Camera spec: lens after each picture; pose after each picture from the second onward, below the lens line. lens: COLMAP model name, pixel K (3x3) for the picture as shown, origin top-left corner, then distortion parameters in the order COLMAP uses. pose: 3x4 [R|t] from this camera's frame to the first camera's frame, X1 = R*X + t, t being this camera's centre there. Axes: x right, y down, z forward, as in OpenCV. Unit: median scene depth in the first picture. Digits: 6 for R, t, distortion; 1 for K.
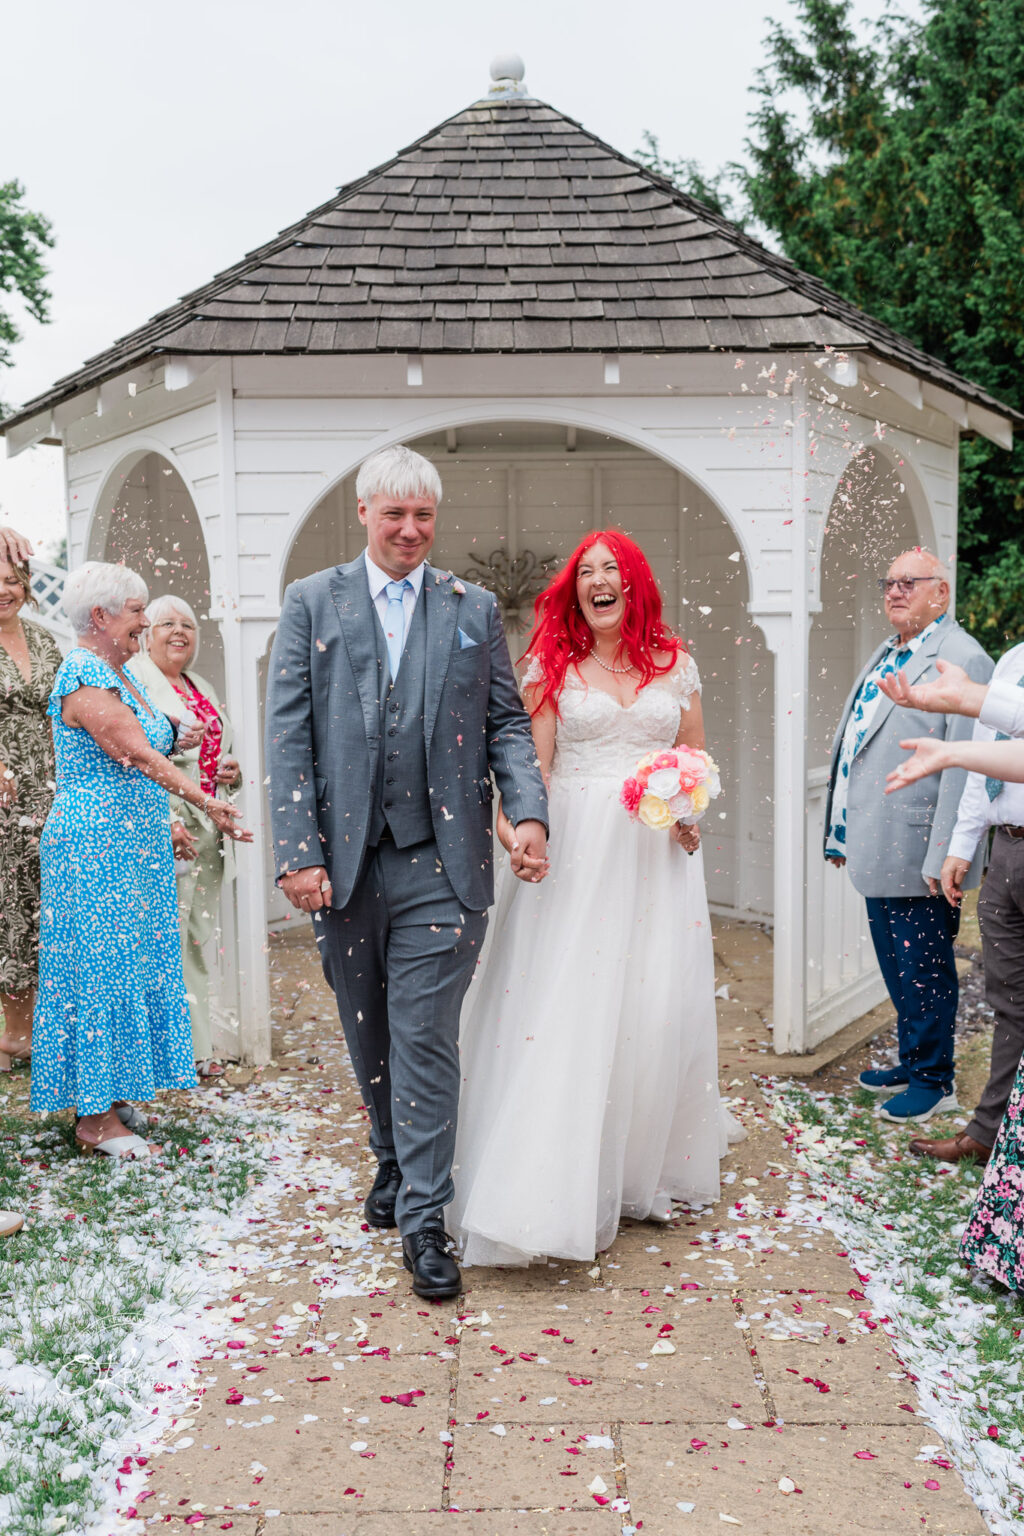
lens RADIAL K [[1616.6, 0, 562.3], [0, 1616.6, 843.0], [0, 0, 1]] dist [0.009673, 0.010657]
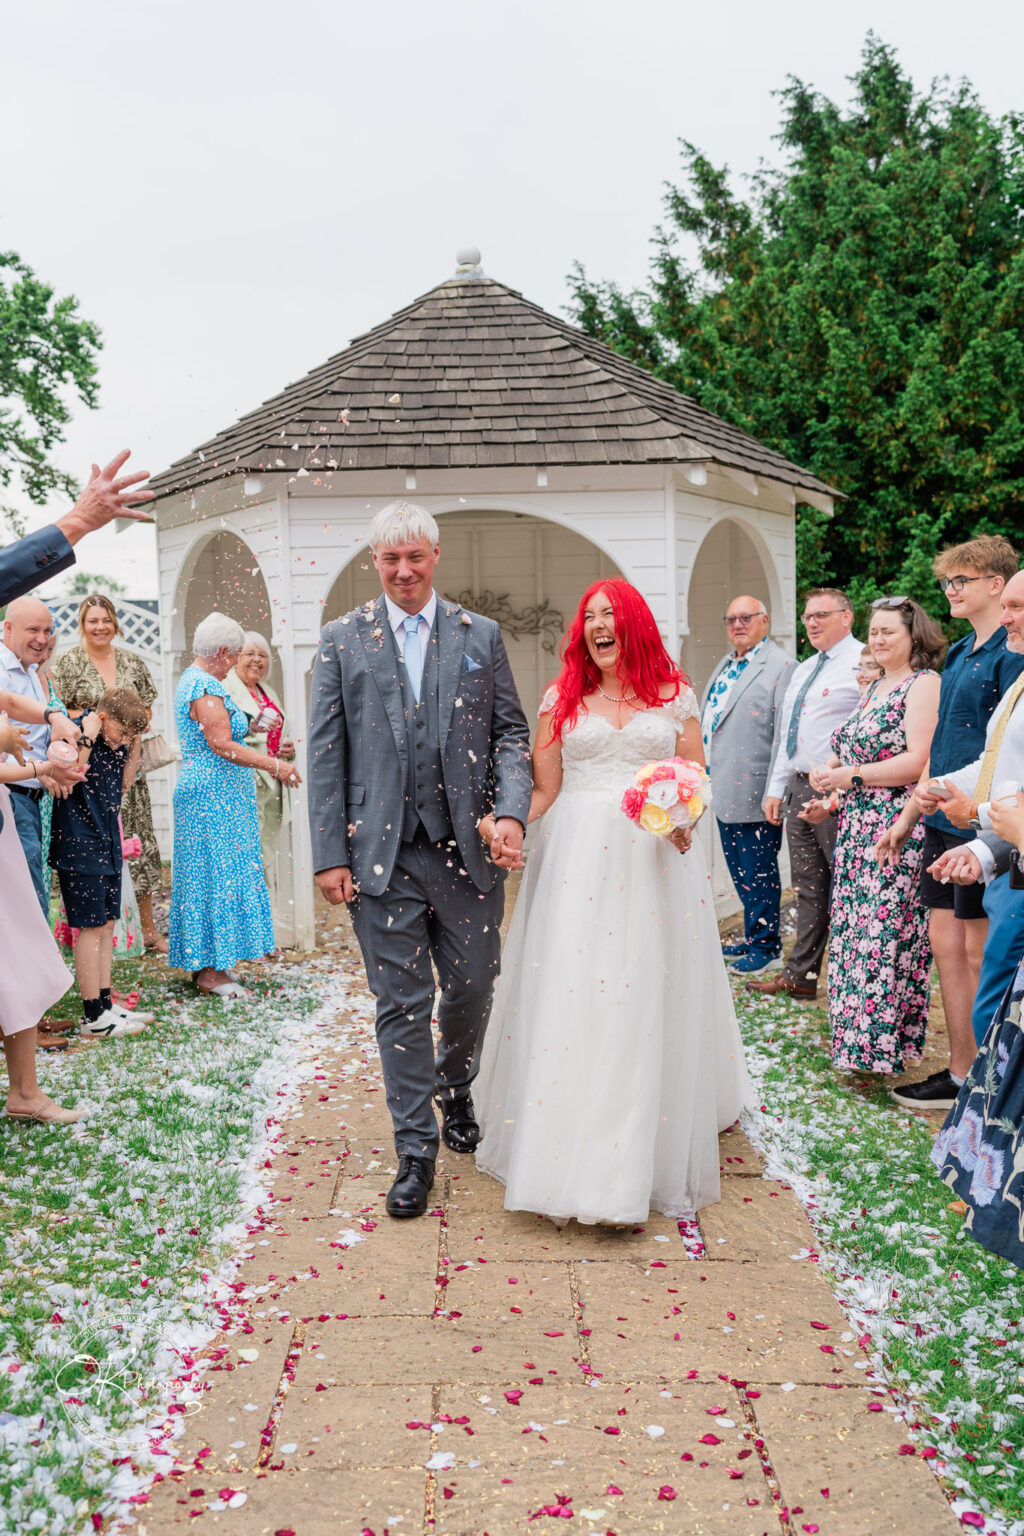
lens RADIAL K [[1544.0, 0, 502.9], [0, 1544.0, 785.9], [0, 0, 1]] dist [0.019447, 0.011138]
pose [[0.999819, -0.014024, -0.012895, 0.007866], [0.013466, 0.999009, -0.042432, 0.048961], [0.013477, 0.042250, 0.999016, -0.378942]]
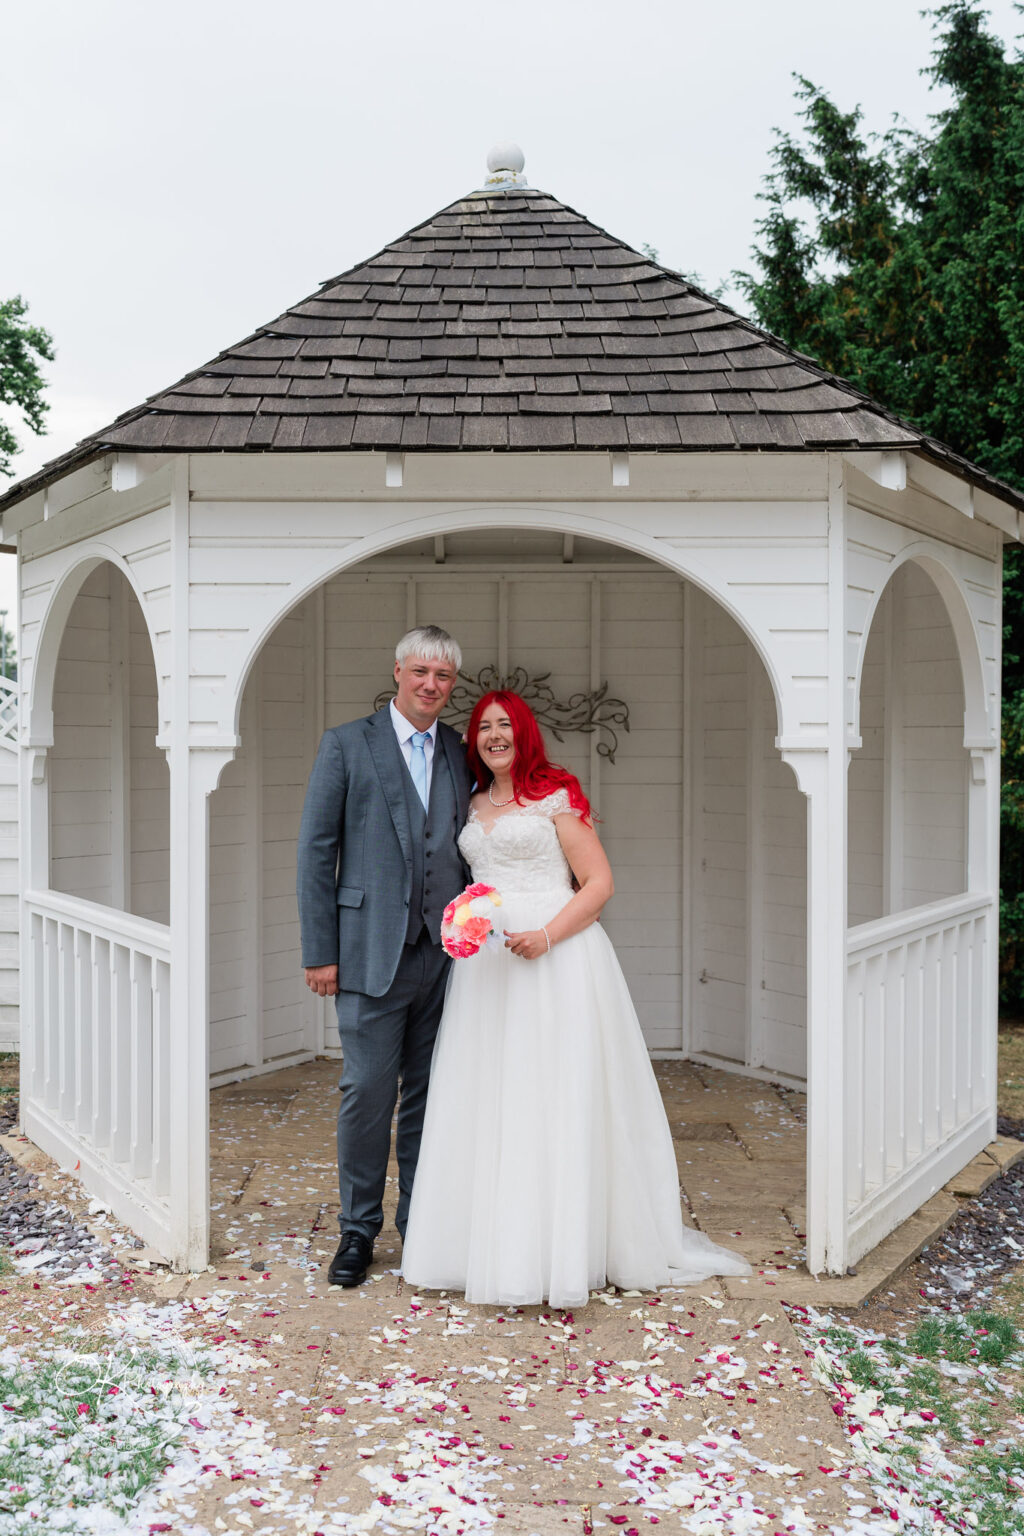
lens RADIAL K [[1561.4, 0, 488.6], [0, 1561.4, 767.4], [0, 0, 1]] dist [0.016939, 0.023292]
pose [[0.999129, 0.012515, -0.039797, -0.004271], [-0.016722, 0.994098, -0.107187, -0.039002], [0.038221, 0.107759, 0.993442, 0.164063]]
